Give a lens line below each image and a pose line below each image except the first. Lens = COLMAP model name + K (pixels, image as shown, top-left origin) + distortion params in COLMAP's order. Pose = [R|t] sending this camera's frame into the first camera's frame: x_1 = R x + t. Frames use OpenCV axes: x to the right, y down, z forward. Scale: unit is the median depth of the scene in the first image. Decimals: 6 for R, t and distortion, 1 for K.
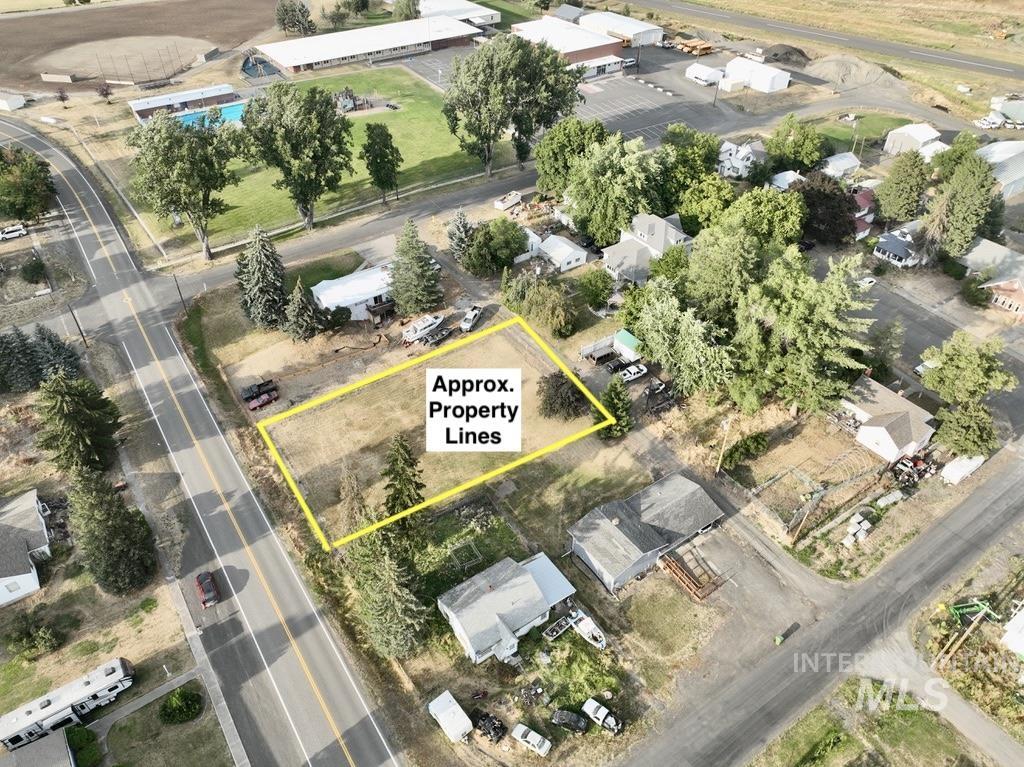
lens RADIAL K [[720.7, 0, 512.0], [0, 720.7, 383.5], [0, 0, 1]] dist [0.001781, 0.012506]
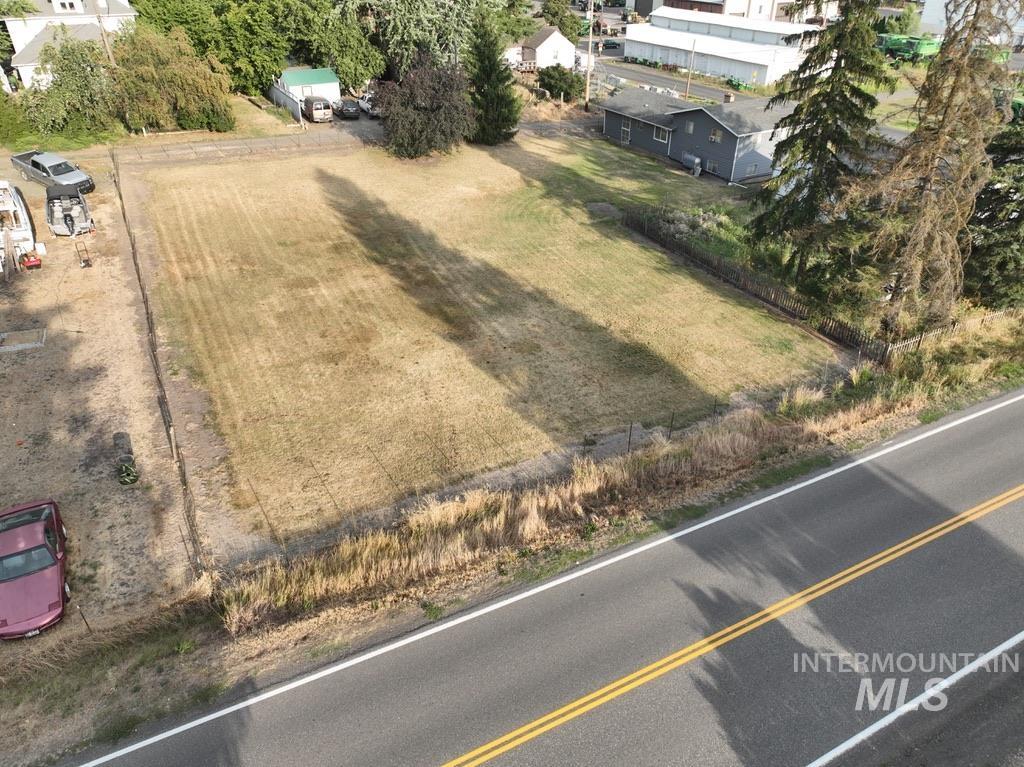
lens RADIAL K [[720.7, 0, 512.0], [0, 720.7, 383.5], [0, 0, 1]] dist [0.001781, 0.012506]
pose [[0.106286, -0.533905, 0.838838, -0.455869], [0.638237, 0.683526, 0.354183, 0.005550], [-0.762468, 0.497732, 0.413407, 0.796005]]
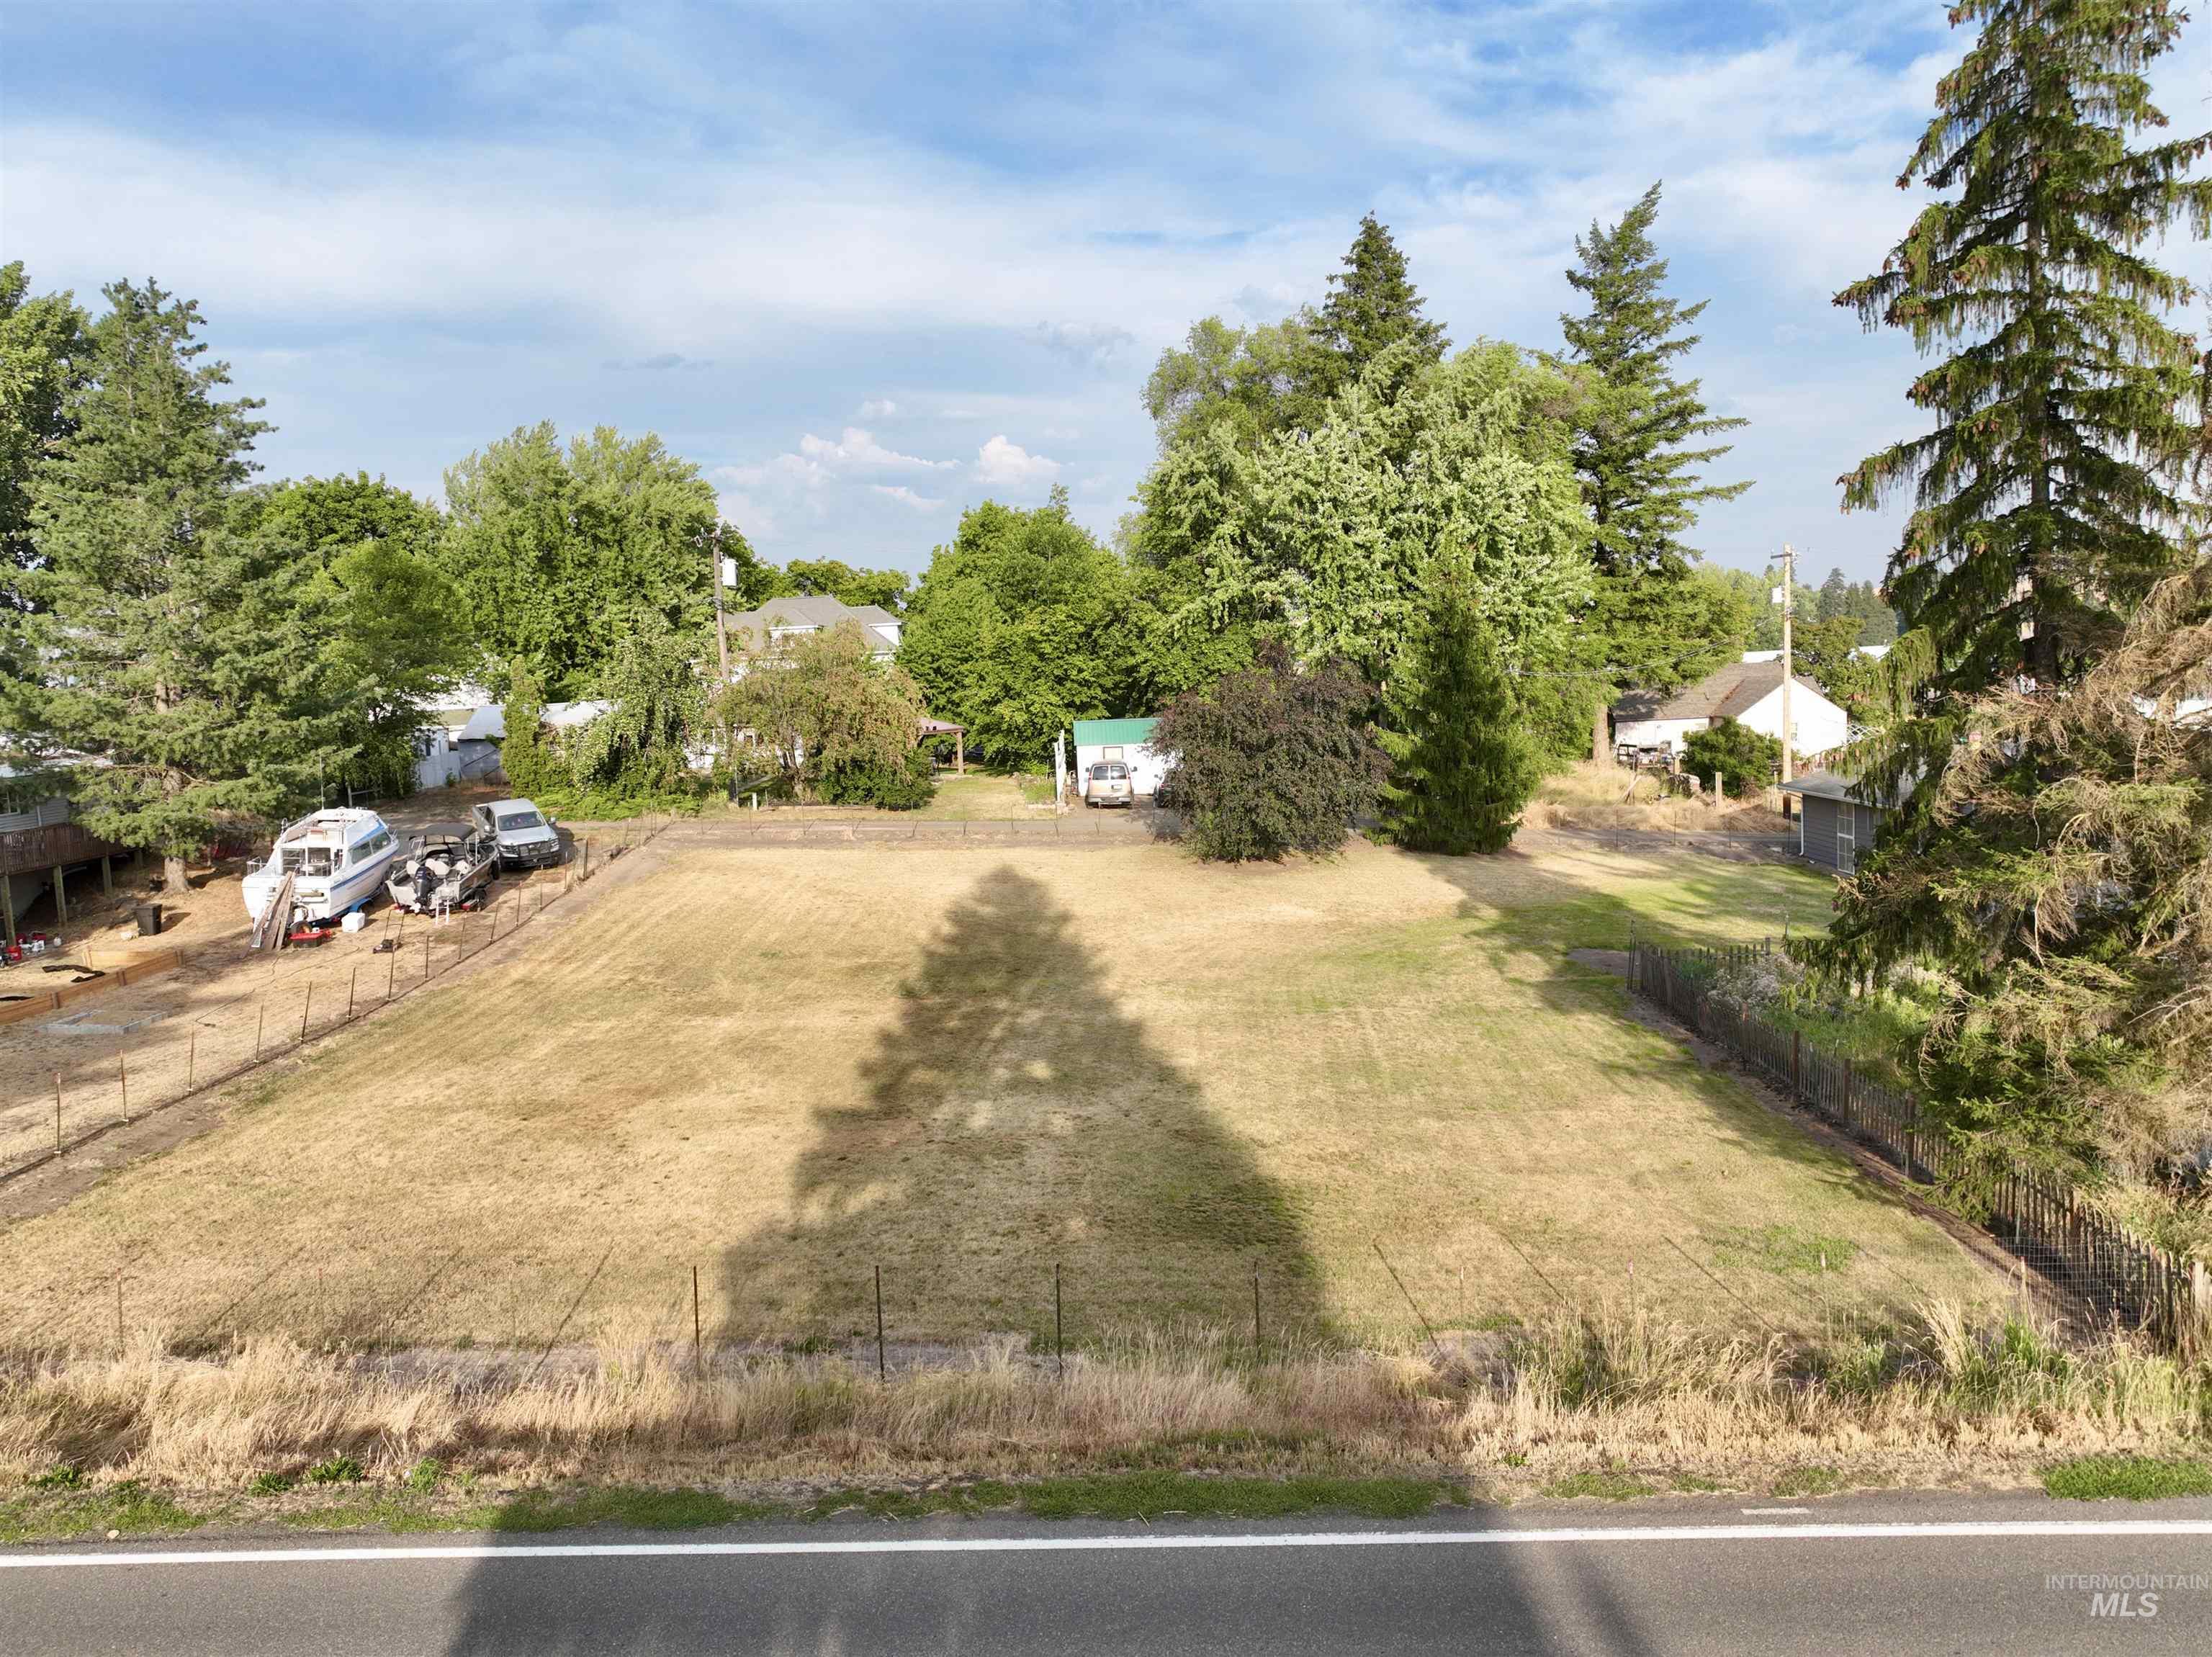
lens RADIAL K [[1634.8, 0, 1102.7], [0, 1634.8, 816.8], [0, 0, 1]] dist [0.007719, -0.000248]
pose [[0.561318, -0.106396, 0.820733, -0.376656], [0.565118, 0.773782, -0.286187, 0.144400], [-0.604619, 0.624452, 0.494464, 0.750396]]
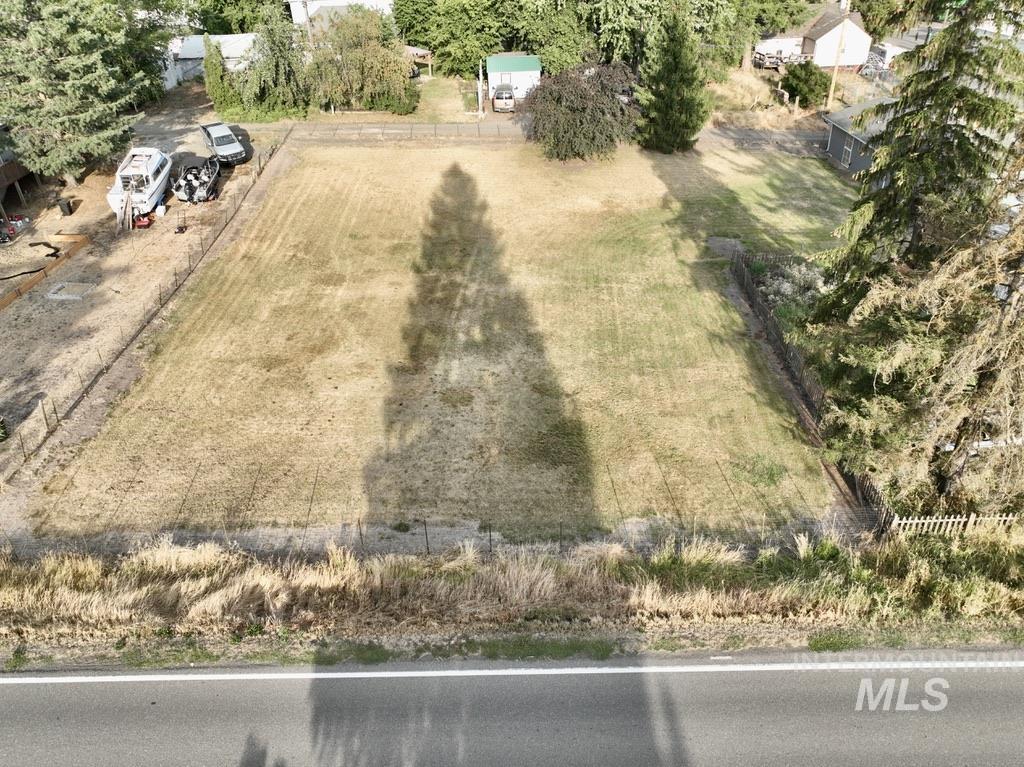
lens RADIAL K [[750.9, 0, 512.0], [0, 750.9, 383.5], [0, 0, 1]] dist [0.005012, 0.004377]
pose [[0.548677, -0.467145, 0.693346, -0.373410], [0.561633, 0.820278, 0.108221, 0.081973], [-0.619292, 0.330028, 0.712432, 0.699065]]
